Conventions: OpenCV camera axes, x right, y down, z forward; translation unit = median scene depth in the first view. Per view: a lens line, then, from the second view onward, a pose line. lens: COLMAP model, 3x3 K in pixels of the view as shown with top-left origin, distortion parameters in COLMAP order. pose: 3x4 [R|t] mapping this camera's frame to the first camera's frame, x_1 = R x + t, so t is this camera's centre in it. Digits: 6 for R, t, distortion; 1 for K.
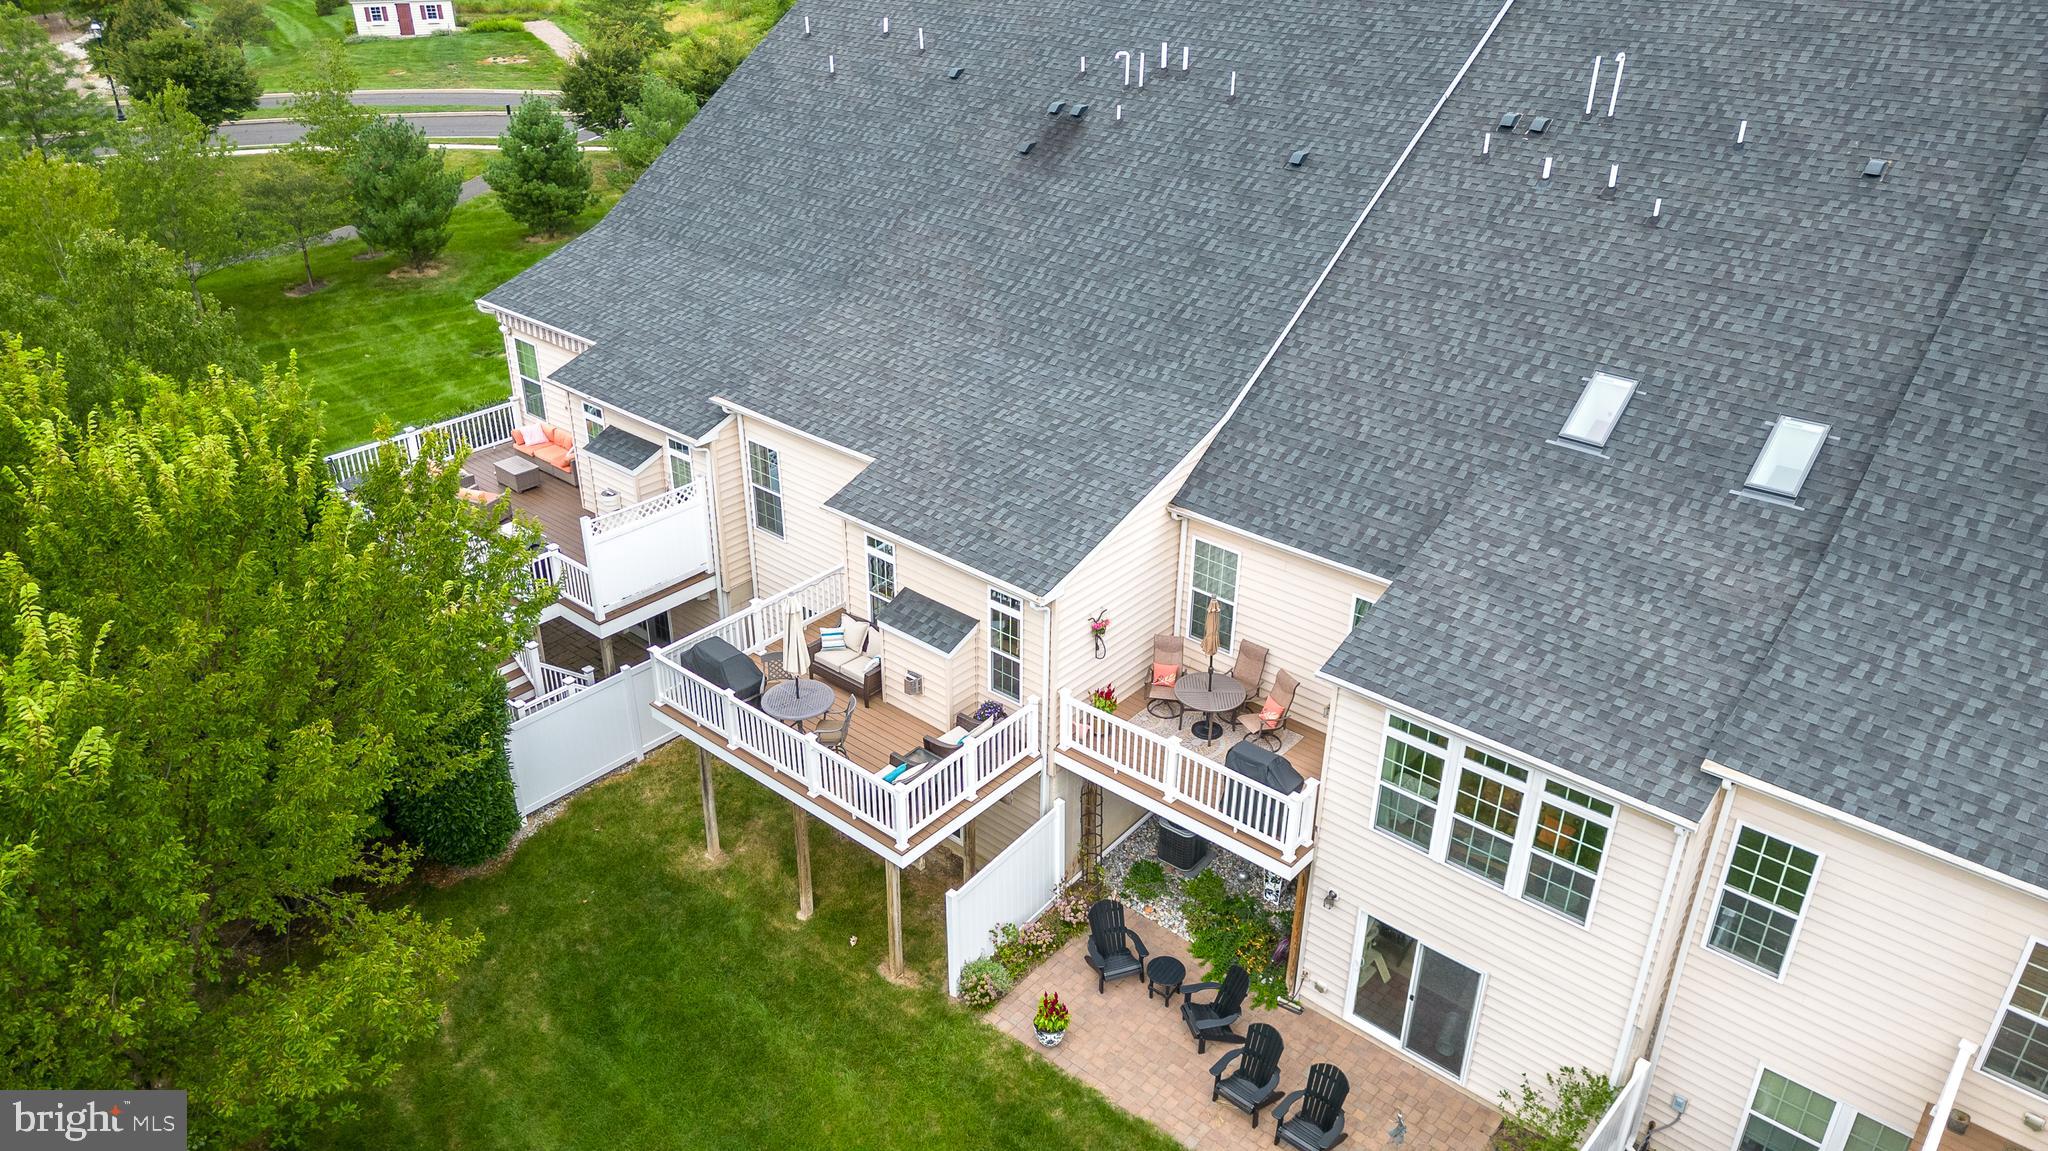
lens RADIAL K [[1470.5, 0, 1024.0], [0, 1470.5, 575.5], [0, 0, 1]] dist [0.100637, -0.101492]
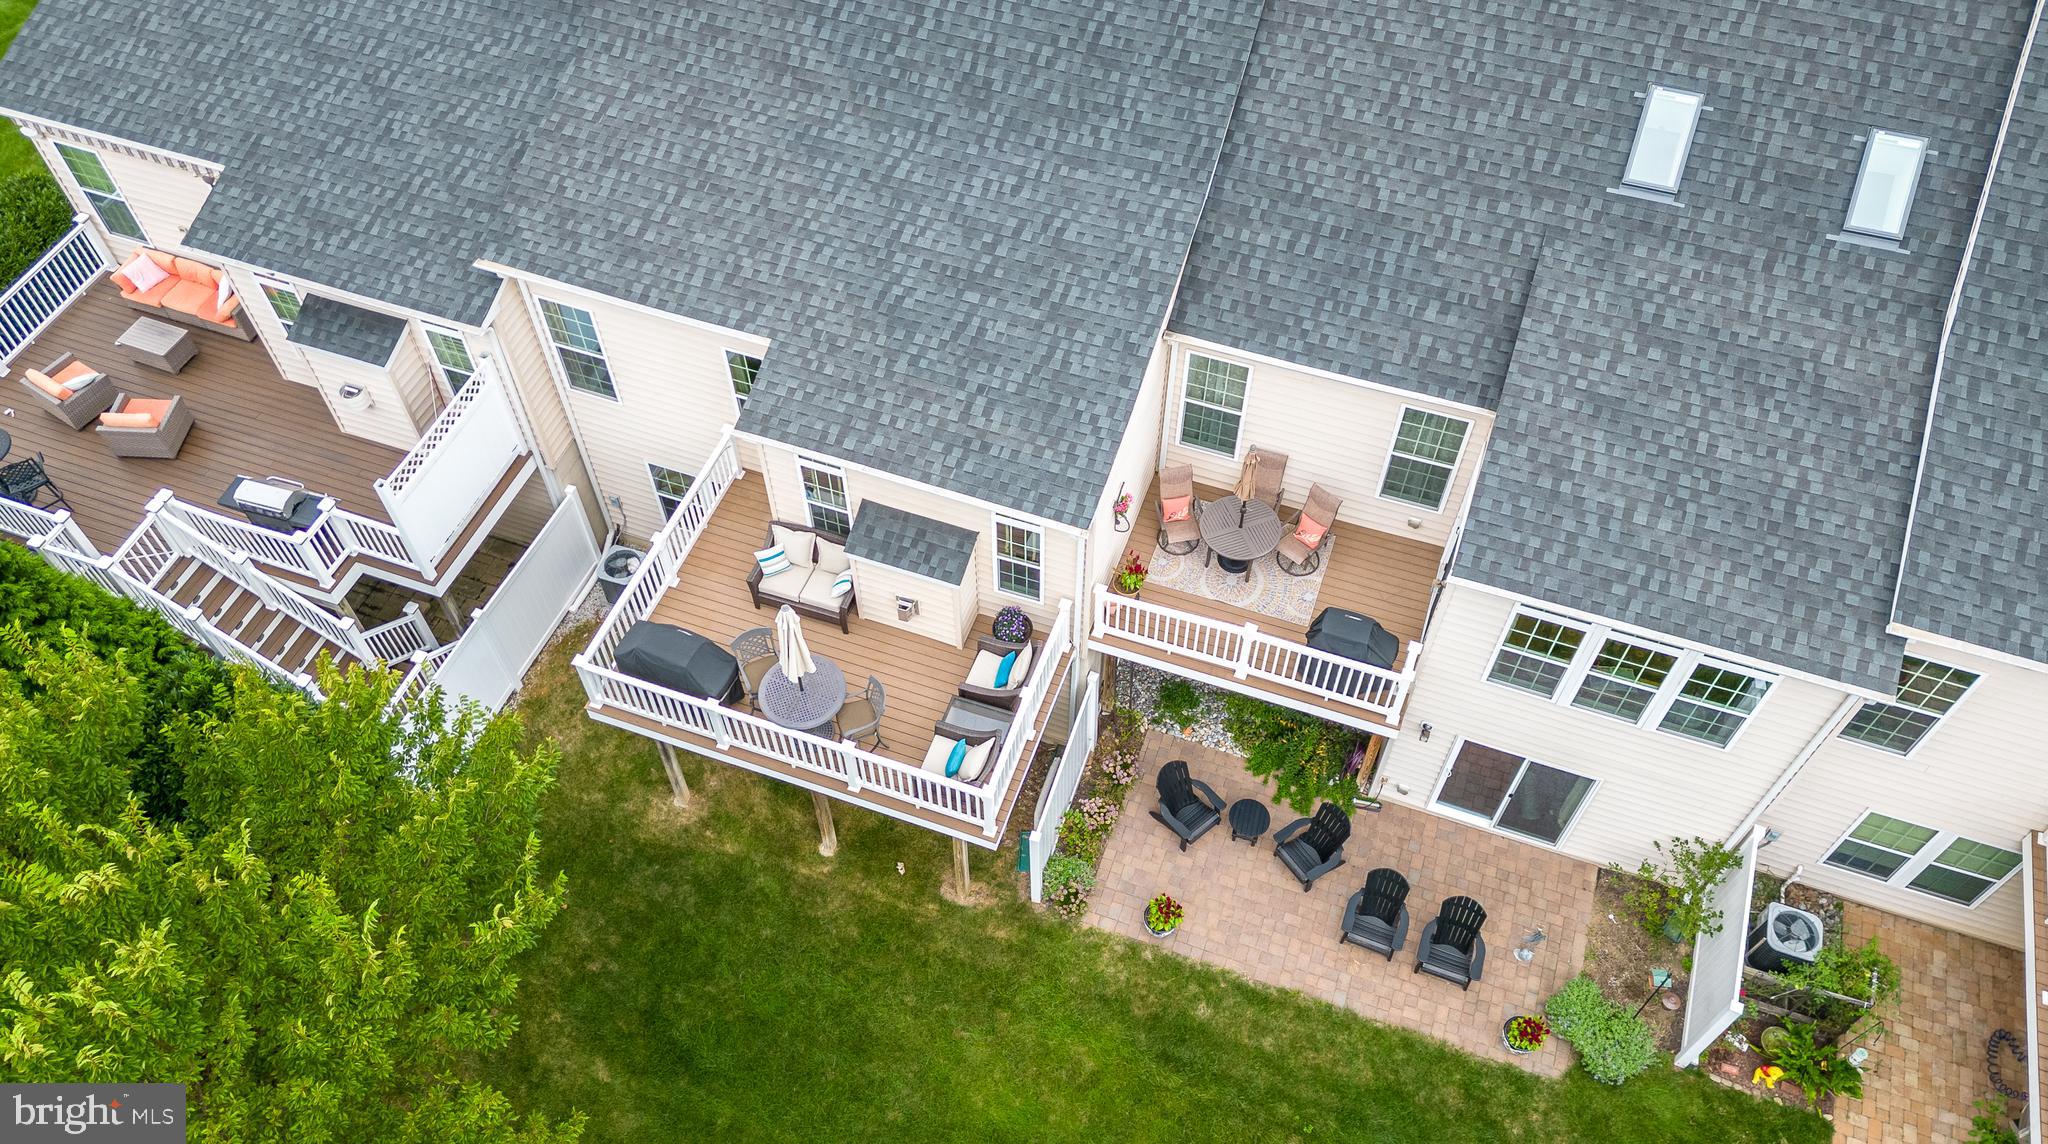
lens RADIAL K [[1532.1, 0, 1033.3], [0, 1532.1, 567.7], [0, 0, 1]] dist [0.097080, -0.092227]
pose [[0.933292, -0.293427, 0.207042, -0.196884], [0.174252, 0.874128, 0.453362, -0.356041], [-0.314010, -0.387042, 0.866947, 0.250720]]
